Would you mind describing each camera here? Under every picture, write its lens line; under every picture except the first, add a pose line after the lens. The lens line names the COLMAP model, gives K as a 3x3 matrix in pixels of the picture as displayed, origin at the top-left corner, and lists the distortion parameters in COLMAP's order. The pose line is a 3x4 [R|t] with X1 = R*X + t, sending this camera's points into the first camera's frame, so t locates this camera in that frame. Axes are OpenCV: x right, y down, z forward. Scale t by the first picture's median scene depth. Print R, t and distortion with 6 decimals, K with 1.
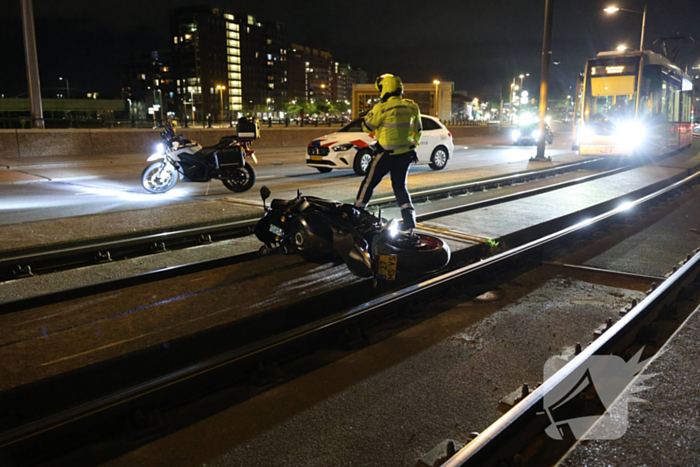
lens RADIAL K [[573.6, 0, 350.0], [0, 573.6, 233.5], [0, 0, 1]] dist [0.000227, -0.004842]
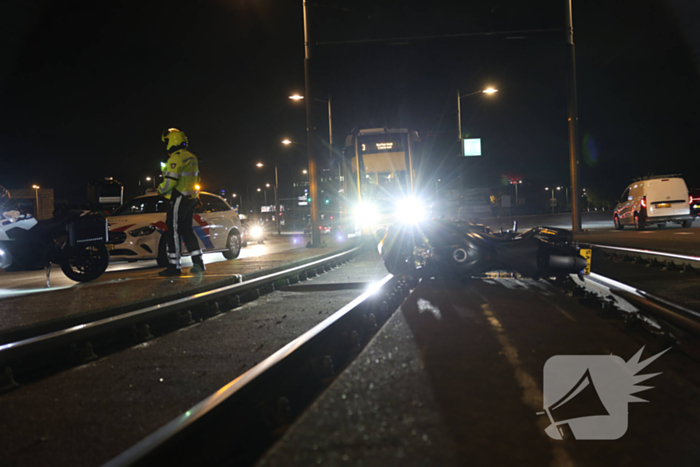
lens RADIAL K [[732.7, 0, 350.0], [0, 732.7, 233.5], [0, 0, 1]] dist [0.007043, 0.005343]
pose [[0.835849, -0.047251, 0.546923, -0.030027], [0.154754, 0.976163, -0.152173, 0.004225], [-0.526695, 0.211832, 0.823237, 0.004668]]
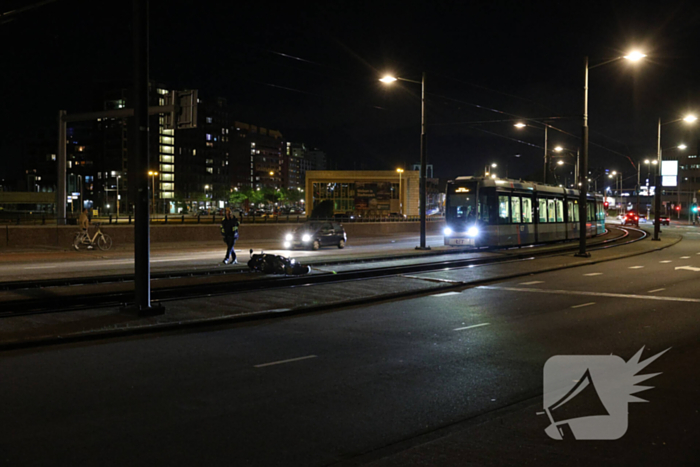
lens RADIAL K [[732.7, 0, 350.0], [0, 732.7, 233.5], [0, 0, 1]] dist [0.007043, 0.005343]
pose [[0.998108, 0.005433, 0.061246, 0.004610], [0.004558, 0.986810, -0.161821, 0.016181], [-0.061317, 0.161794, 0.984918, -0.099233]]
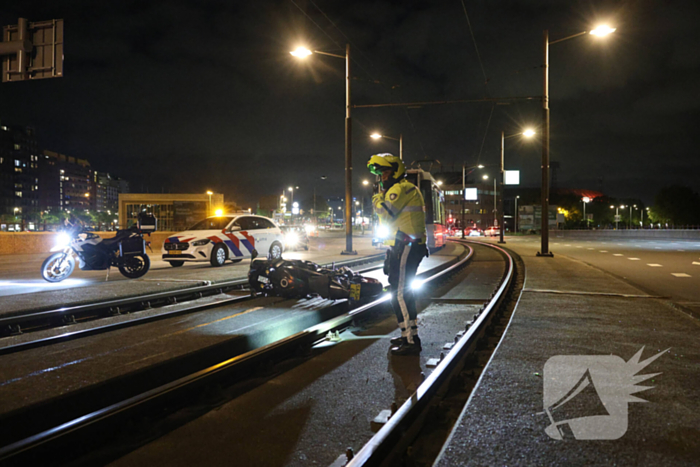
lens RADIAL K [[581.0, 0, 352.9], [0, 581.0, 240.6], [0, 0, 1]] dist [-0.004835, -0.003311]
pose [[0.921090, -0.014167, 0.389092, -0.017382], [0.082862, 0.983577, -0.160345, 0.005384], [-0.380430, 0.179933, 0.907137, -0.015622]]
